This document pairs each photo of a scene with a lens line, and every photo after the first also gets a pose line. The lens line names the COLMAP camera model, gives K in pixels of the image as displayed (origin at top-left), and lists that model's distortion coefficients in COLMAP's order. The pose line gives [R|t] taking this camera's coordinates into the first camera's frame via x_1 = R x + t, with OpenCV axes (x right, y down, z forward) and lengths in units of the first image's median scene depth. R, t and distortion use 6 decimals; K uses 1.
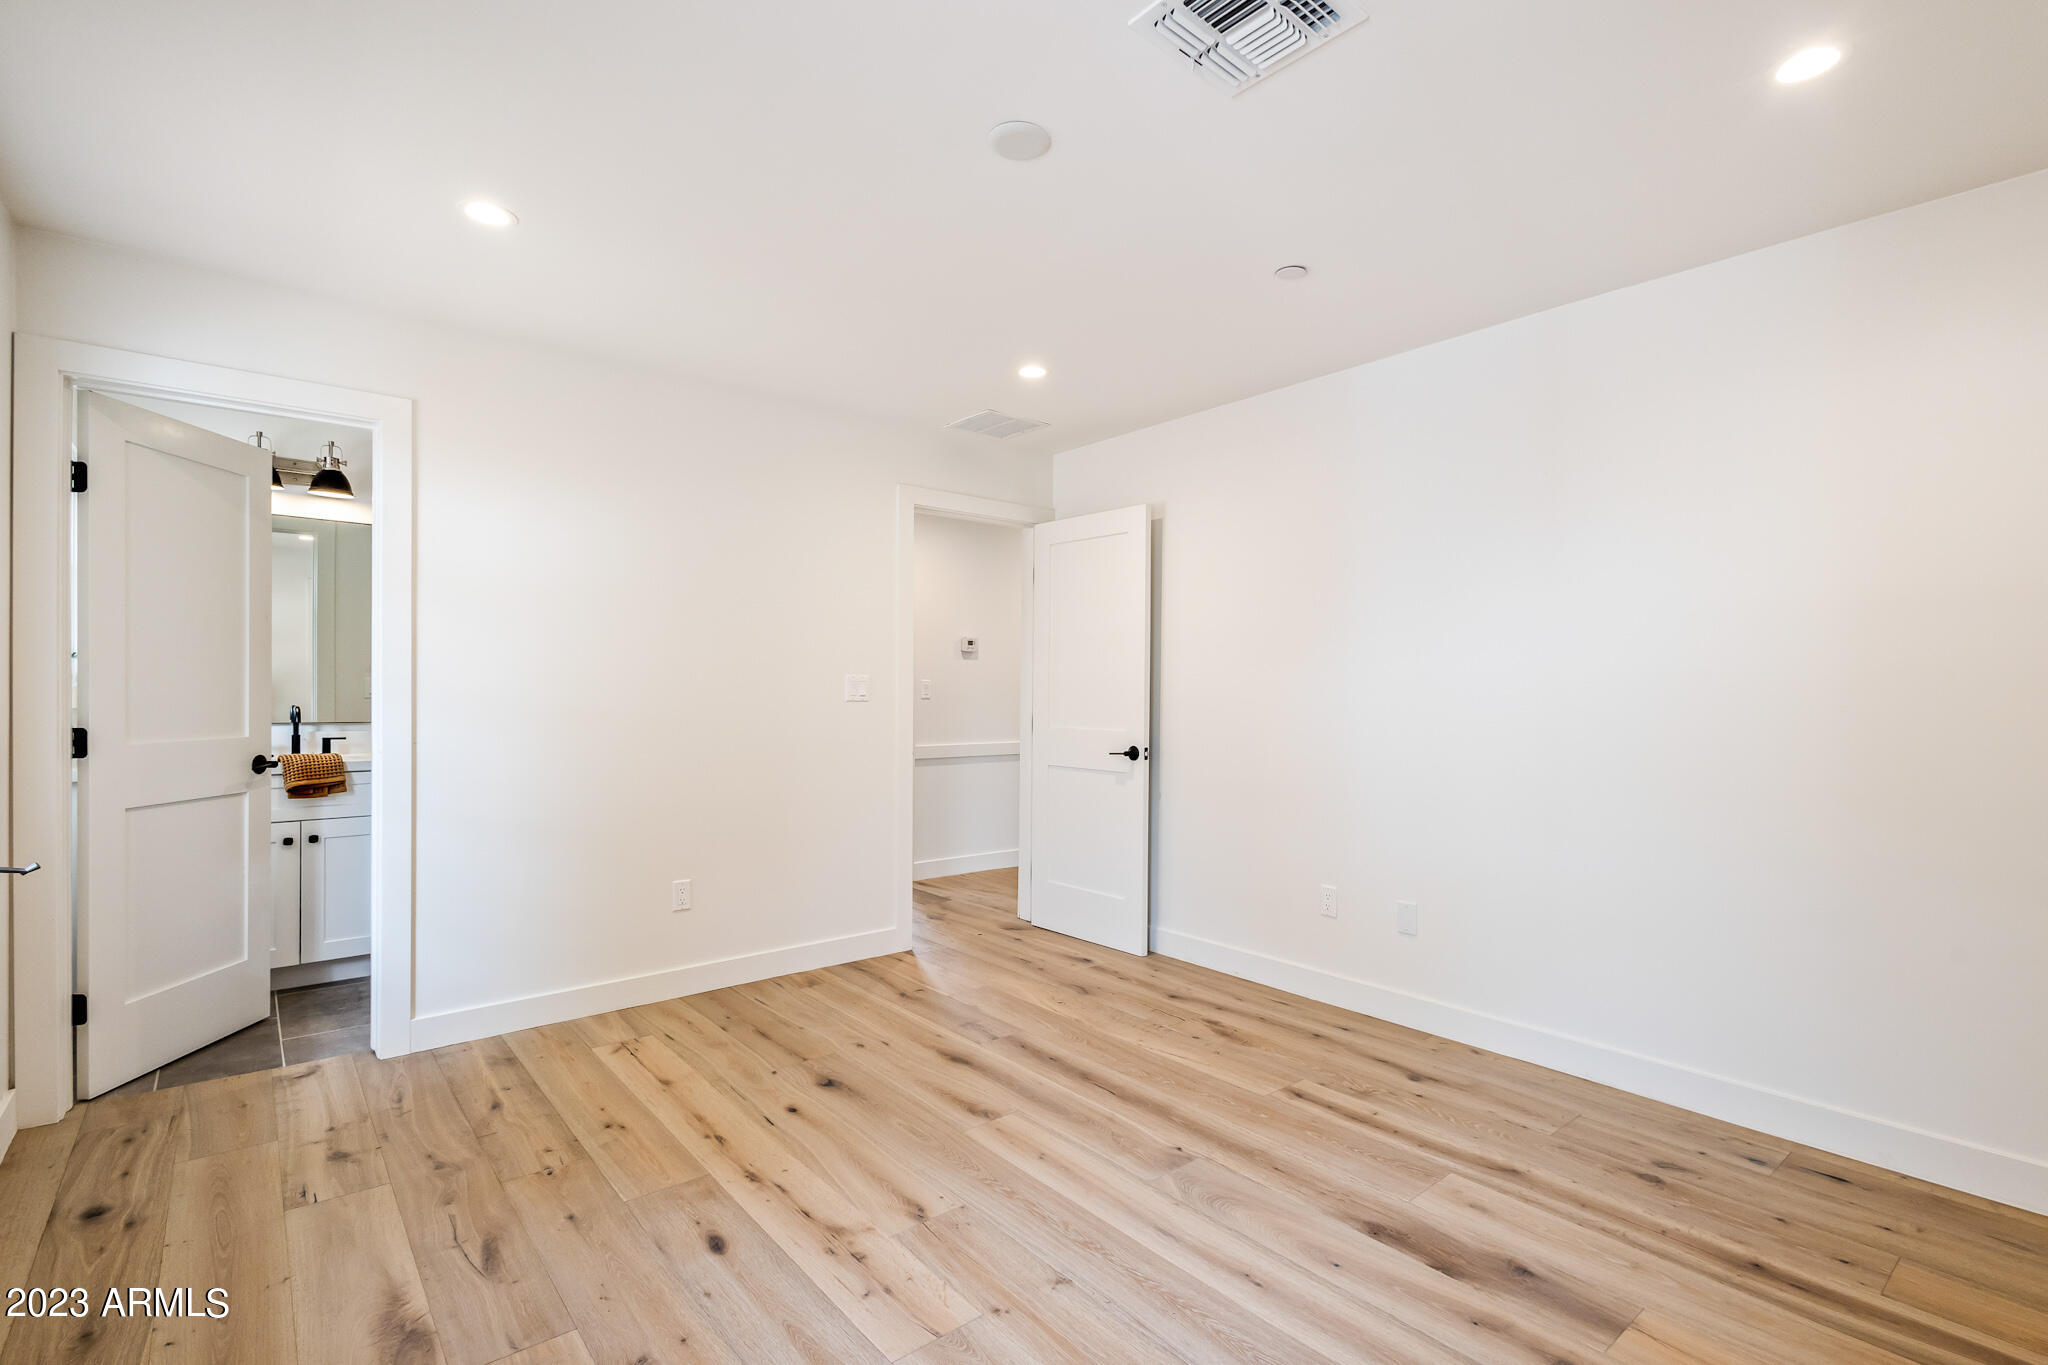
lens RADIAL K [[985.0, 0, 1038.9], [0, 985.0, 705.7], [0, 0, 1]] dist [0.022348, -0.007845]
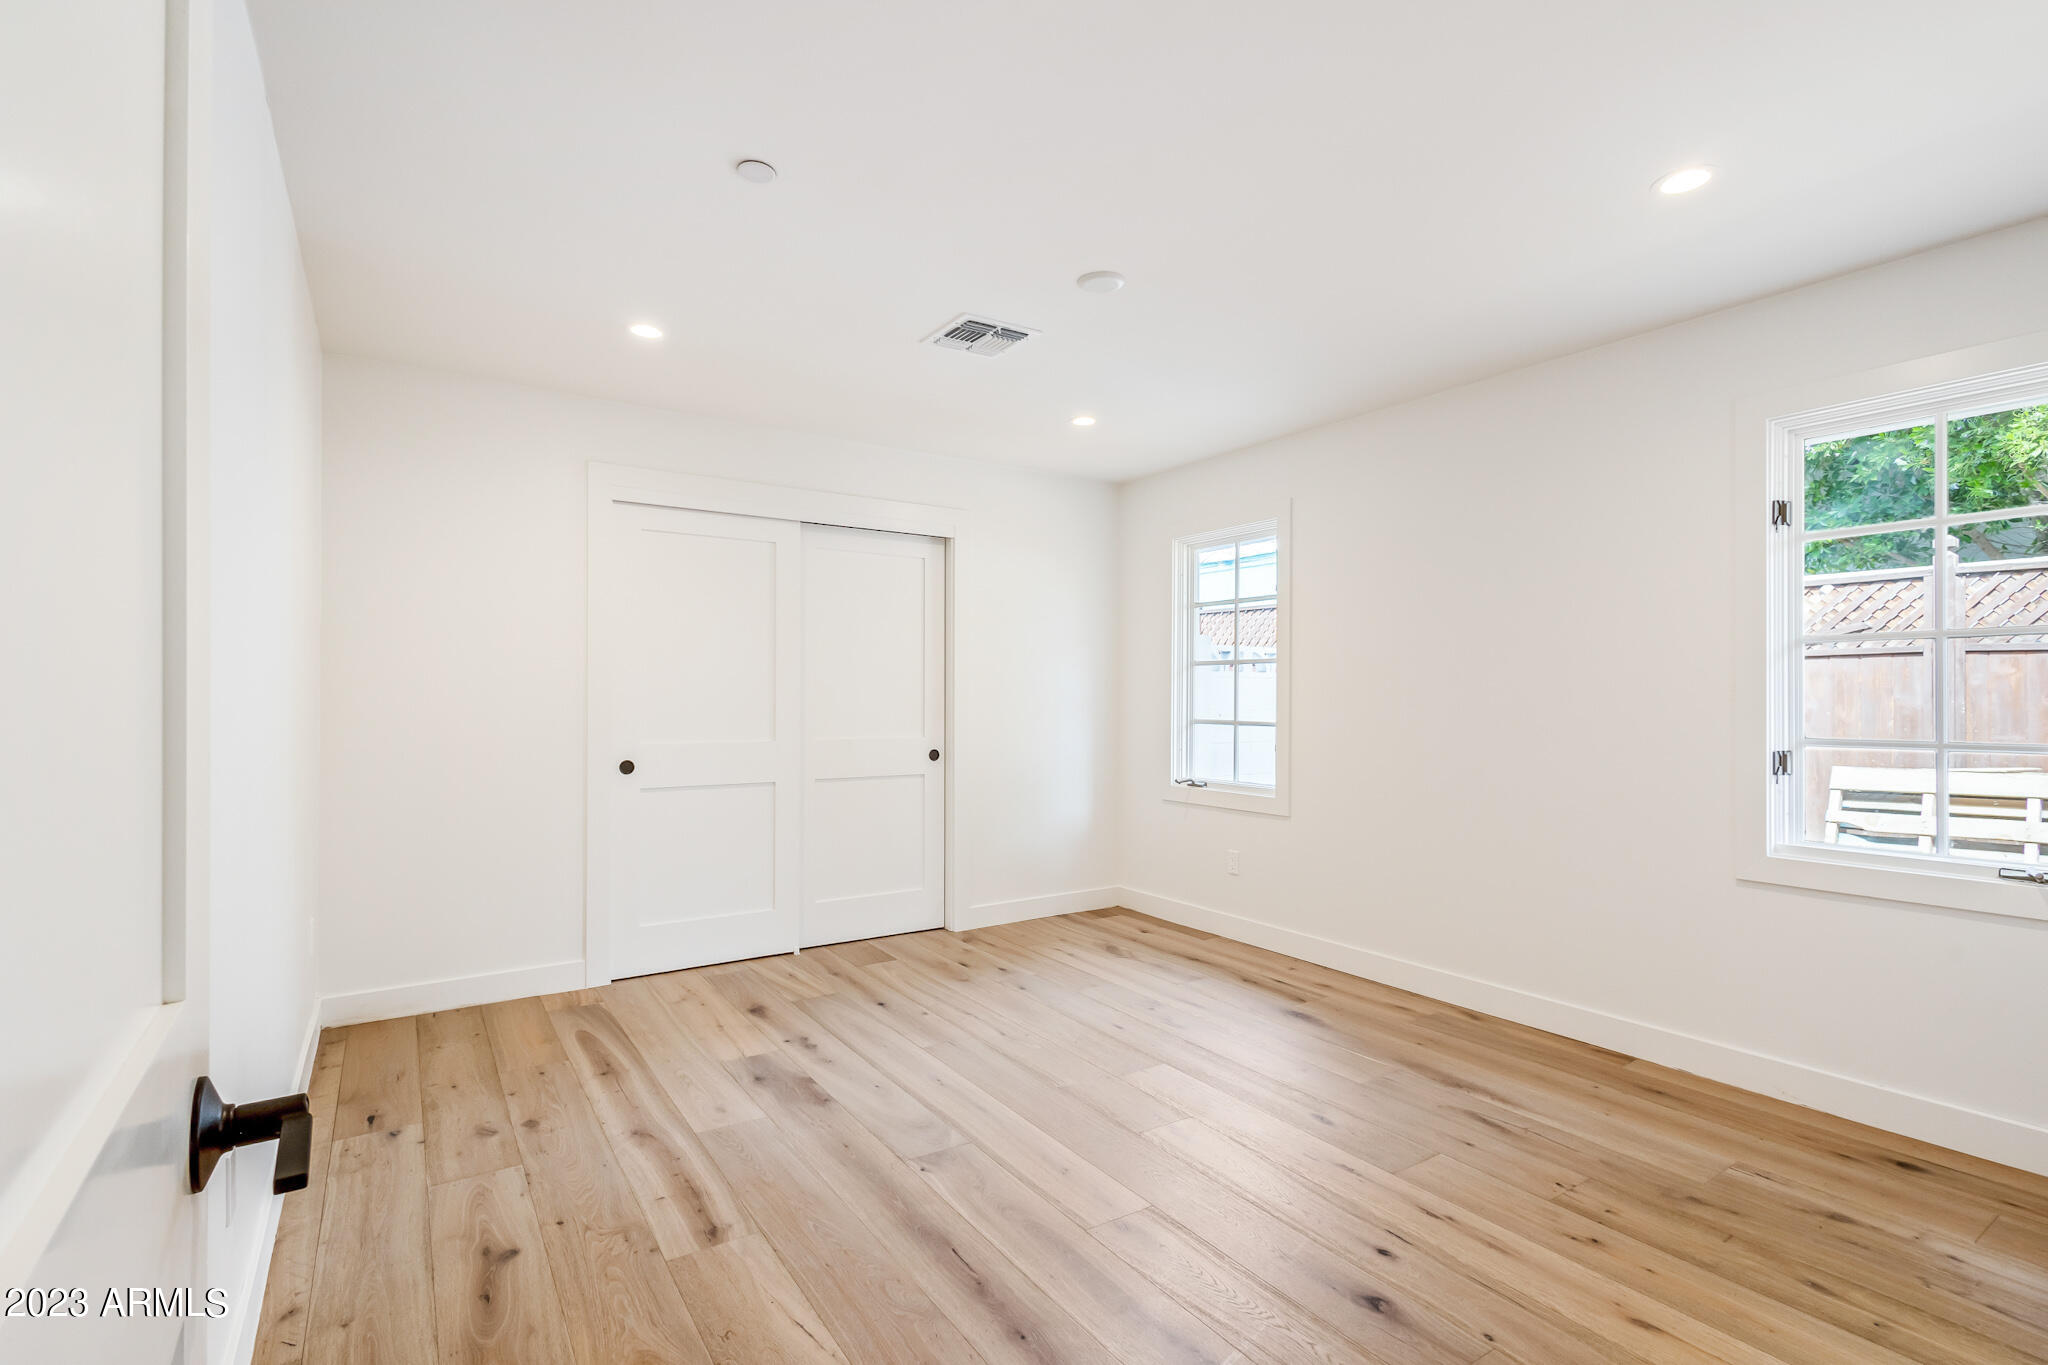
lens RADIAL K [[985.0, 0, 1038.9], [0, 985.0, 705.7], [0, 0, 1]] dist [0.022348, -0.007845]
pose [[-0.995308, -0.009836, 0.096255, -0.062543], [-0.007438, 0.999654, 0.025233, -0.031759], [-0.096470, 0.024399, -0.995037, 2.006826]]
